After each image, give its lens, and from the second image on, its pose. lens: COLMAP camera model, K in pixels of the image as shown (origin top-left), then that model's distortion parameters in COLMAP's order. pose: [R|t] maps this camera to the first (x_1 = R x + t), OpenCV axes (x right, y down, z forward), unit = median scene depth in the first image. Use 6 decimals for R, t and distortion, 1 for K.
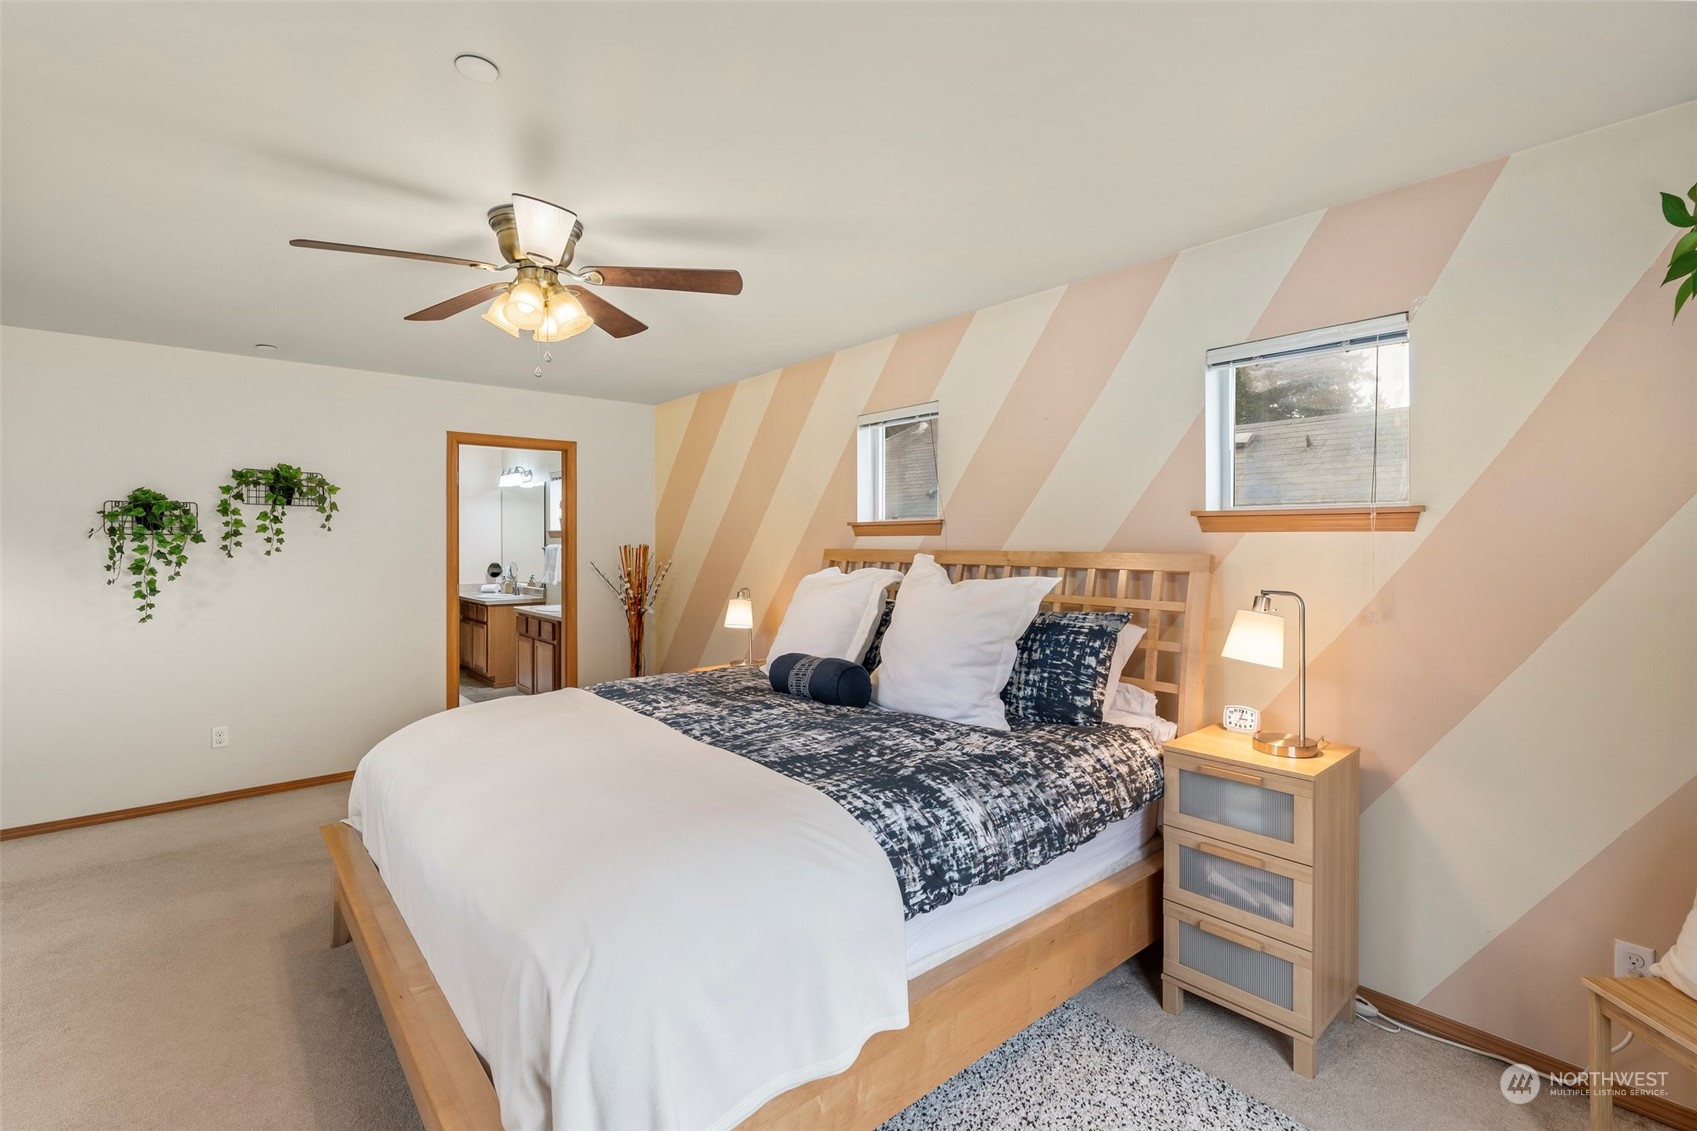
lens RADIAL K [[778.4, 0, 834.3], [0, 778.4, 542.1], [0, 0, 1]] dist [-0.000772, -0.000443]
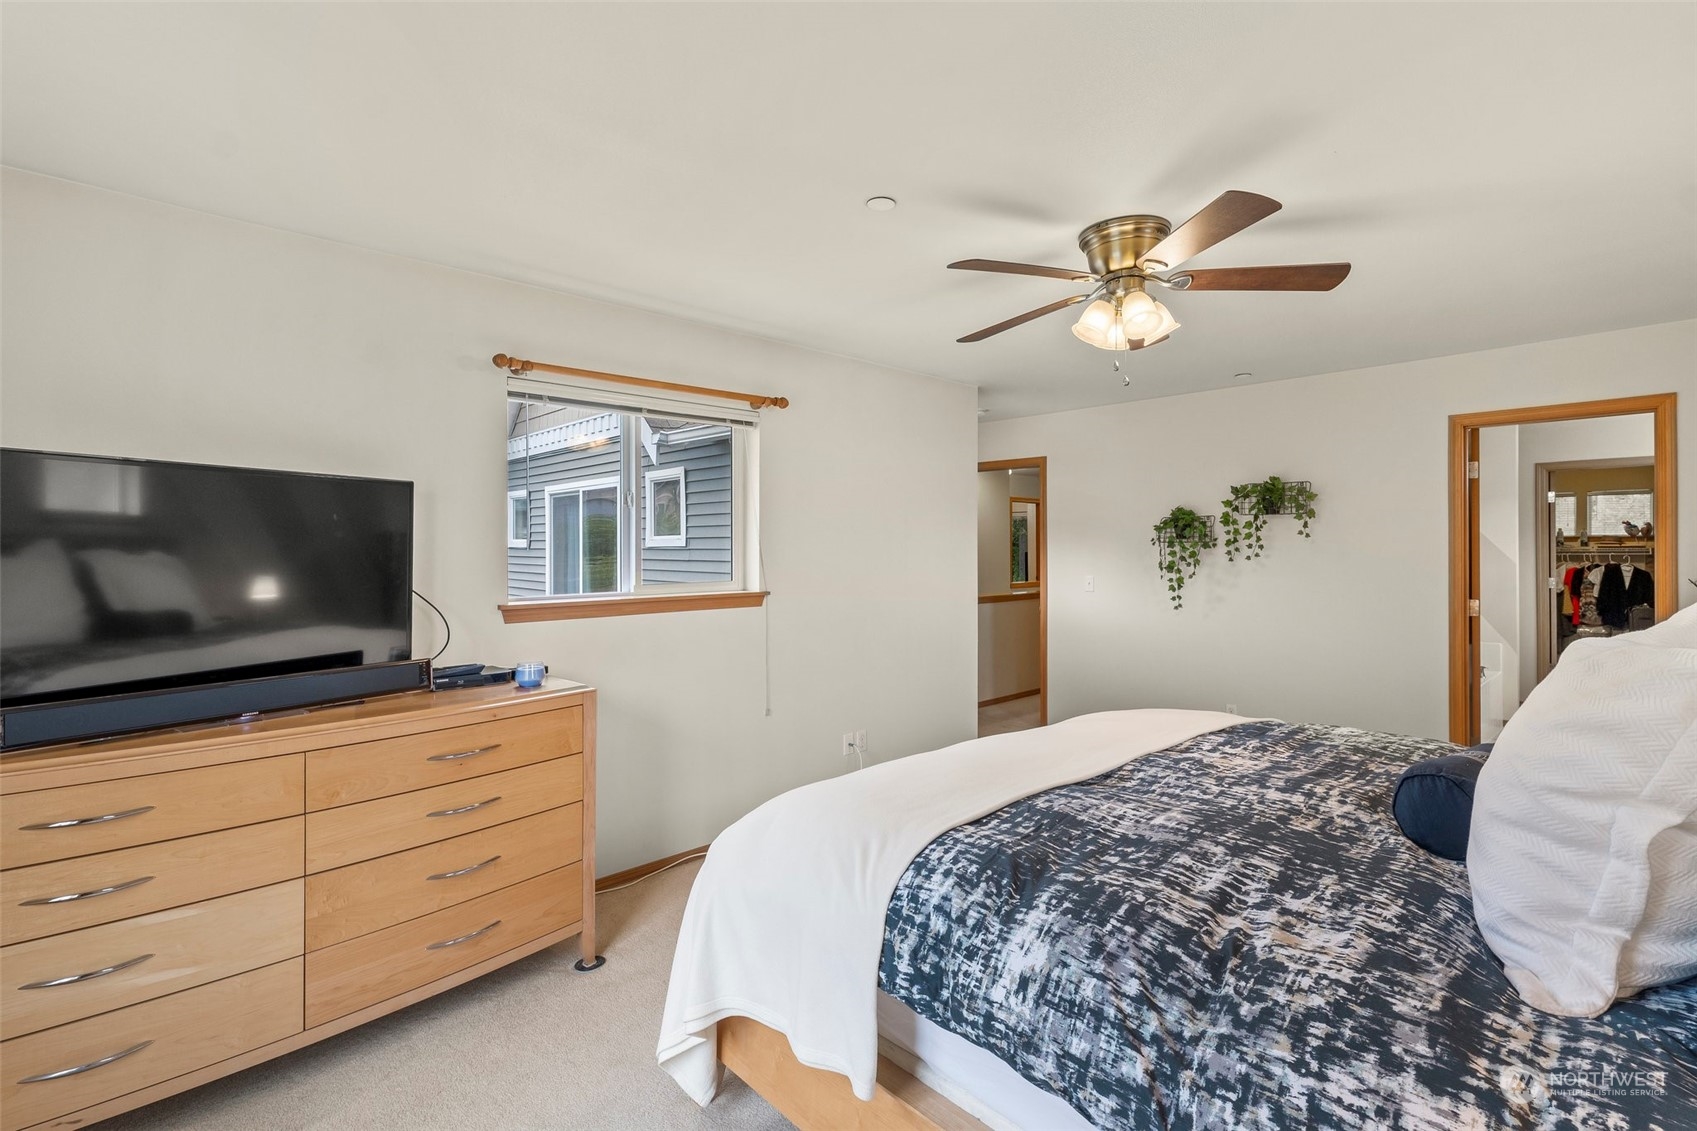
lens RADIAL K [[778.4, 0, 834.3], [0, 778.4, 542.1], [0, 0, 1]] dist [-0.000772, -0.000443]
pose [[0.031642, -0.006474, -0.999478, 0.387412], [0.003892, 0.999972, -0.006354, -0.003961], [0.999492, -0.003689, 0.031667, 0.370486]]
